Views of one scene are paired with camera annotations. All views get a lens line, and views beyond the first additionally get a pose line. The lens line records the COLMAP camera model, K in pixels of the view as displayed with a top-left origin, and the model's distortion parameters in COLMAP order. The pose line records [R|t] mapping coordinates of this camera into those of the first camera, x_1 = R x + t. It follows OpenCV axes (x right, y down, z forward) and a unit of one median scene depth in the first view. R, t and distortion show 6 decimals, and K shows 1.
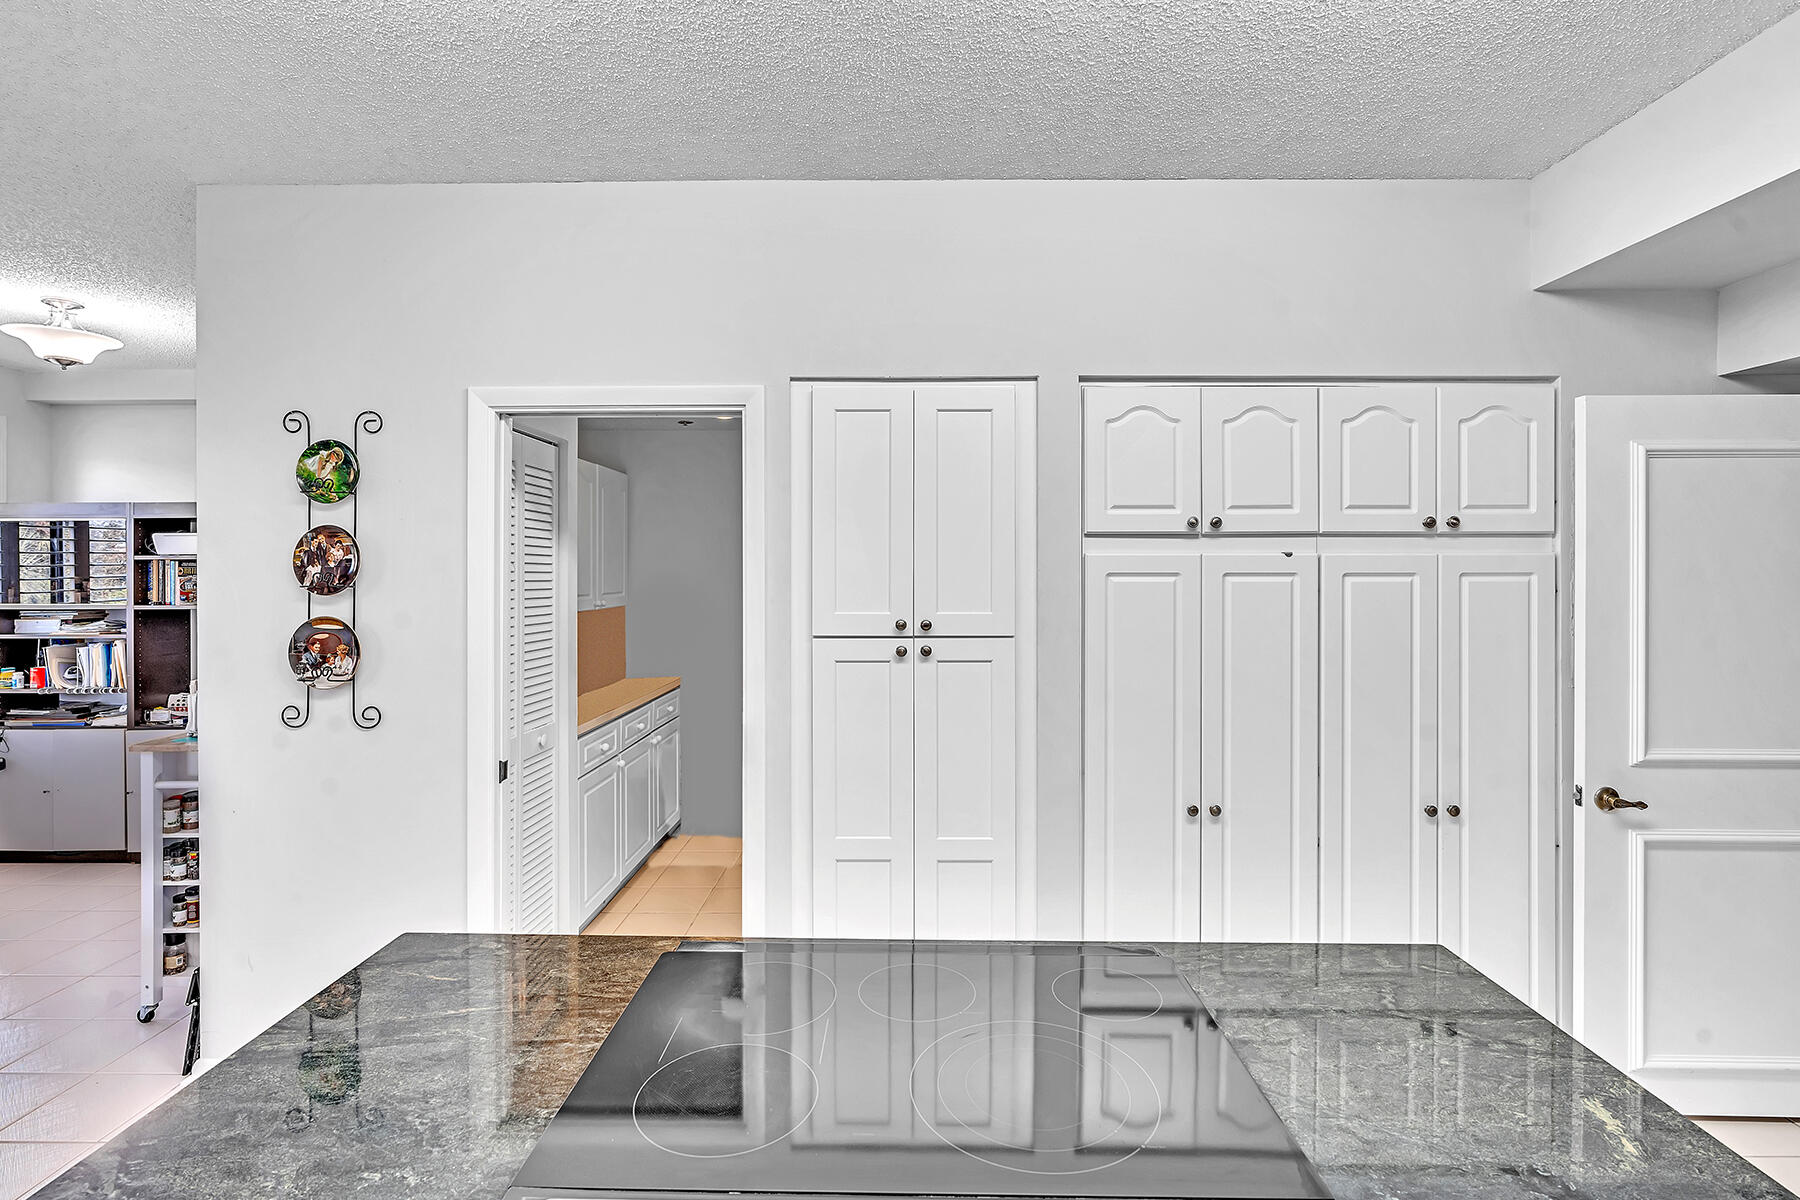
lens RADIAL K [[830.5, 0, 948.8], [0, 830.5, 580.9], [0, 0, 1]] dist [-0.005791, 0.002723]
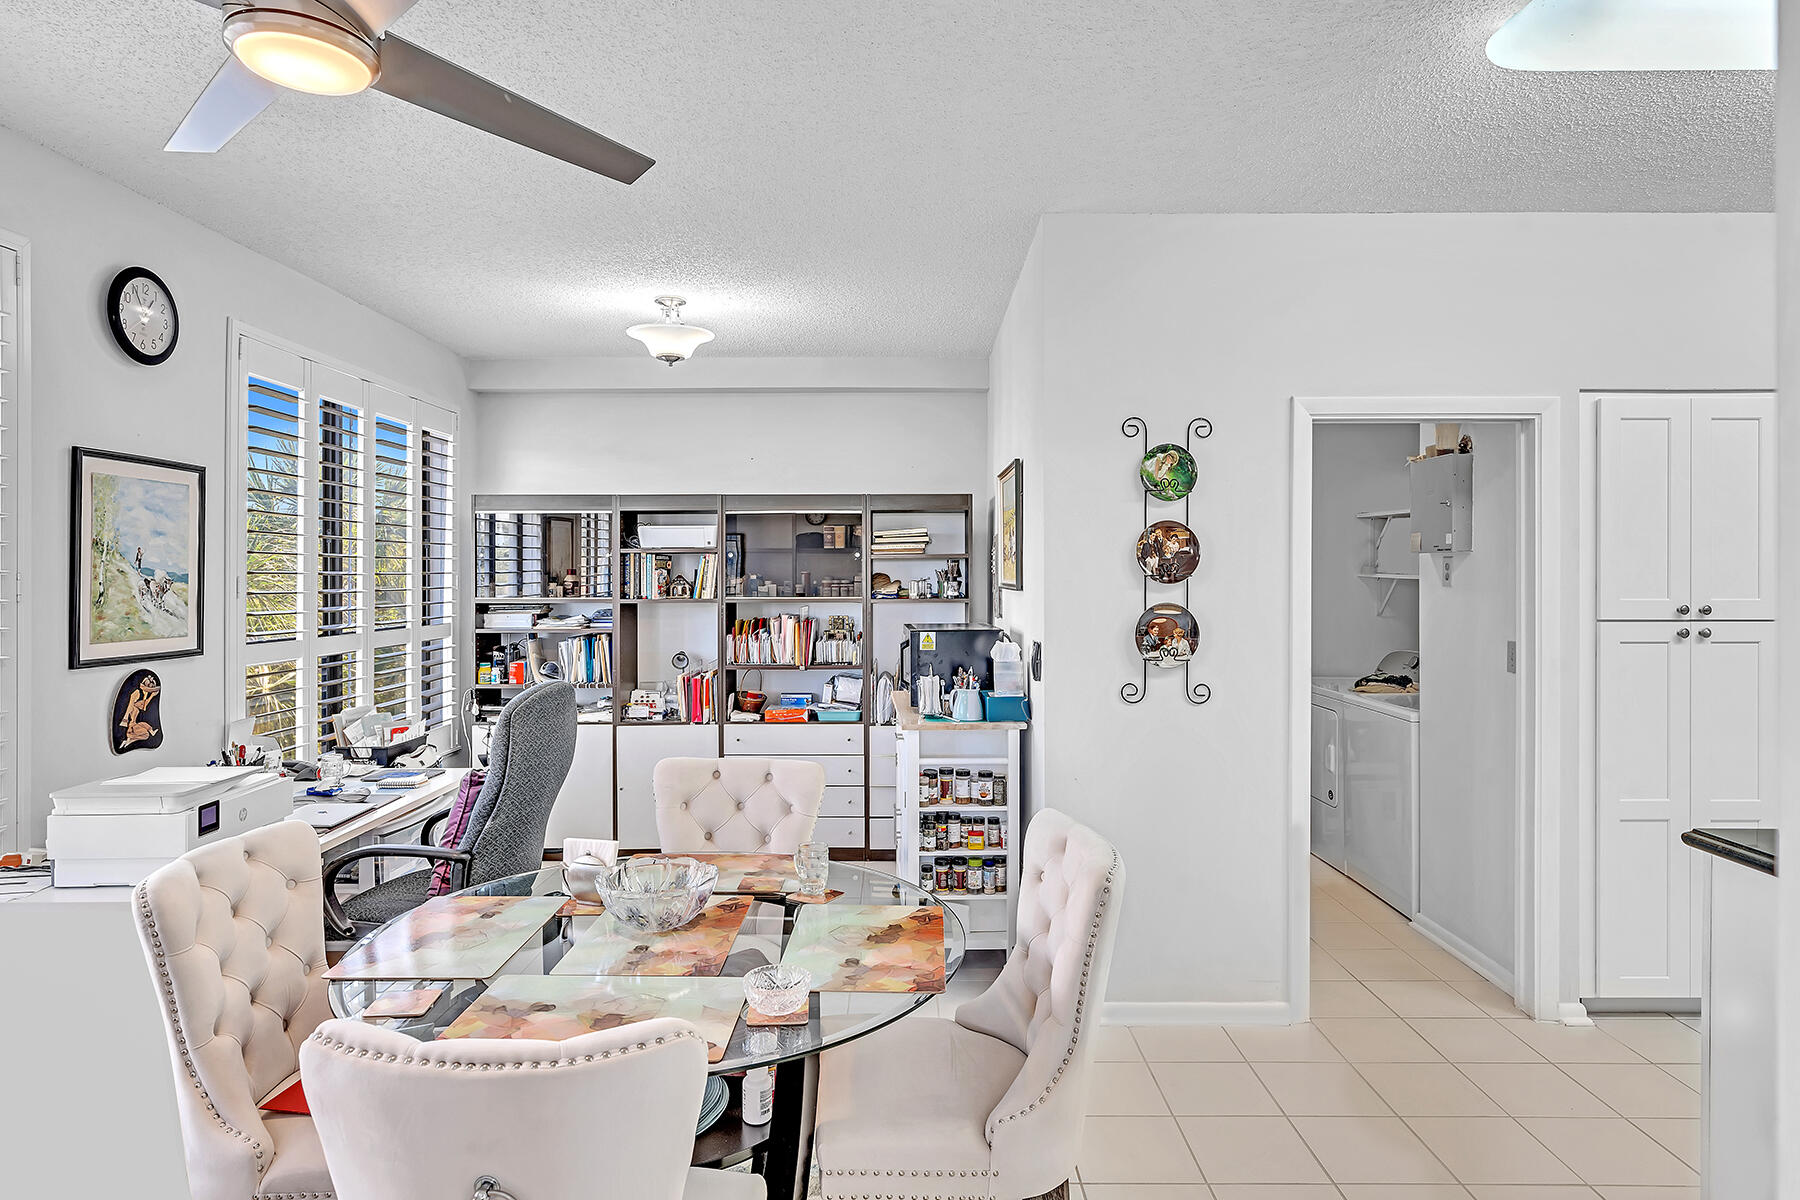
lens RADIAL K [[1018.2, 0, 906.1], [0, 1018.2, 576.7], [0, 0, 1]] dist [-0.003645, 0.001582]
pose [[0.999981, -0.000559, 0.006131, -1.104362], [0.000574, 0.999997, -0.002422, 0.011029], [-0.006130, 0.002425, 0.999978, -0.362831]]
